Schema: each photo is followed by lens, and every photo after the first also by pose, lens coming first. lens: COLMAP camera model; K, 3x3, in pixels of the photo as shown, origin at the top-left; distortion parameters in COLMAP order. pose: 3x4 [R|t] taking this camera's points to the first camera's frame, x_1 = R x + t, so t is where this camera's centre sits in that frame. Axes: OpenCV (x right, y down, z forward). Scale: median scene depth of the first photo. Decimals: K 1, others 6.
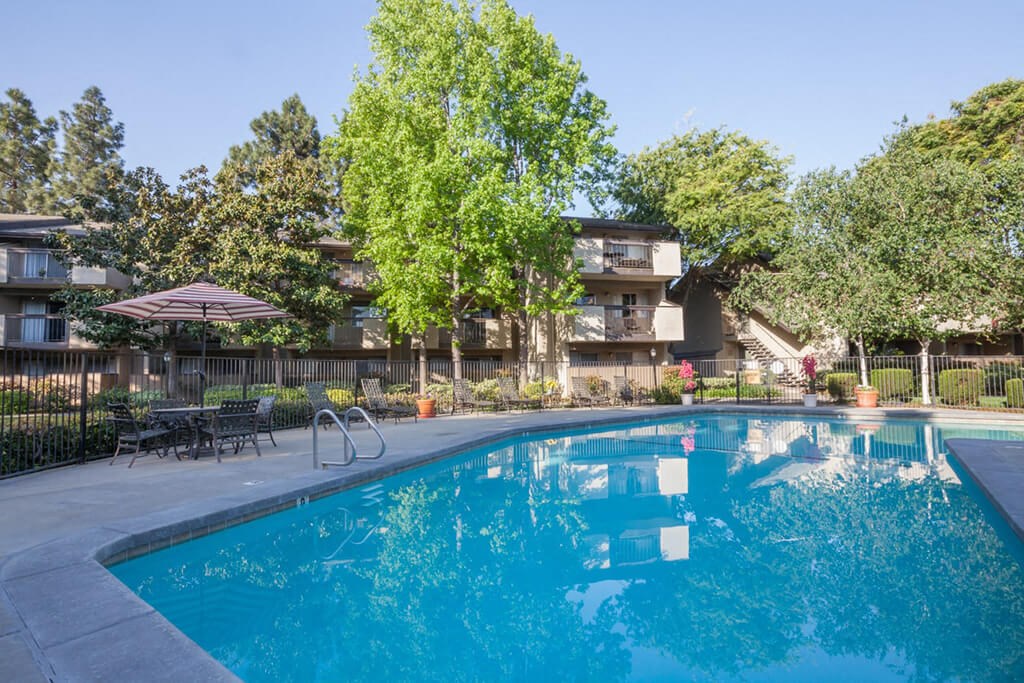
lens RADIAL K [[510.9, 0, 506.9], [0, 510.9, 343.6], [0, 0, 1]] dist [-0.039923, 0.028418]
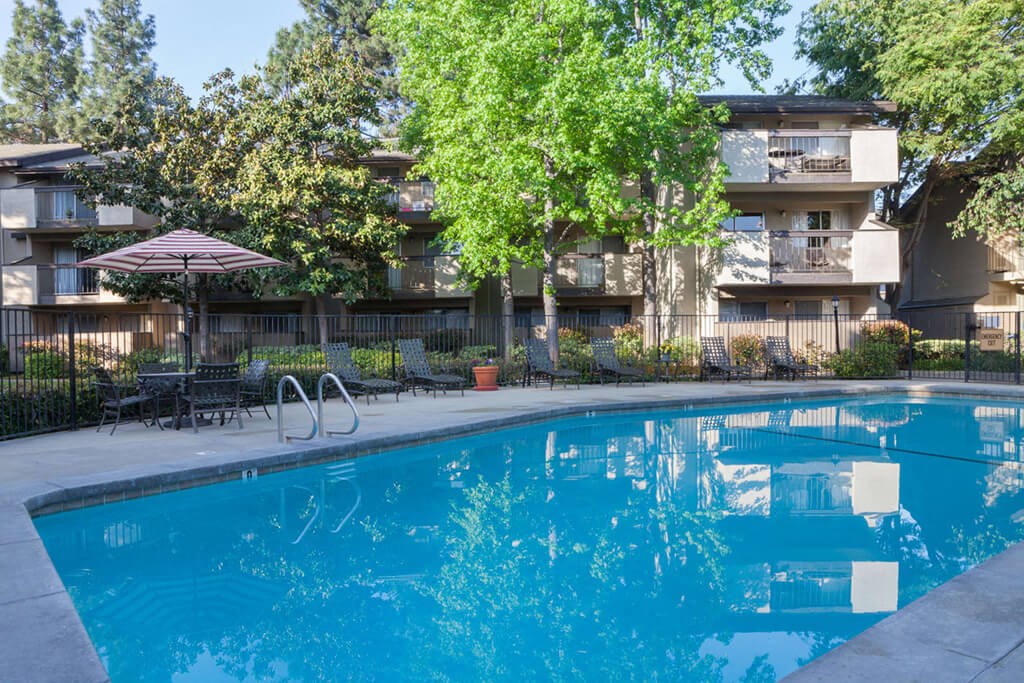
lens RADIAL K [[772.5, 0, 512.0], [0, 772.5, 341.5], [0, 0, 1]] dist [-0.118368, 0.137710]
pose [[0.968749, 0.004902, -0.247994, 0.116093], [0.013249, 0.997355, 0.071469, -0.006183], [0.247689, -0.072521, 0.966122, -0.057324]]
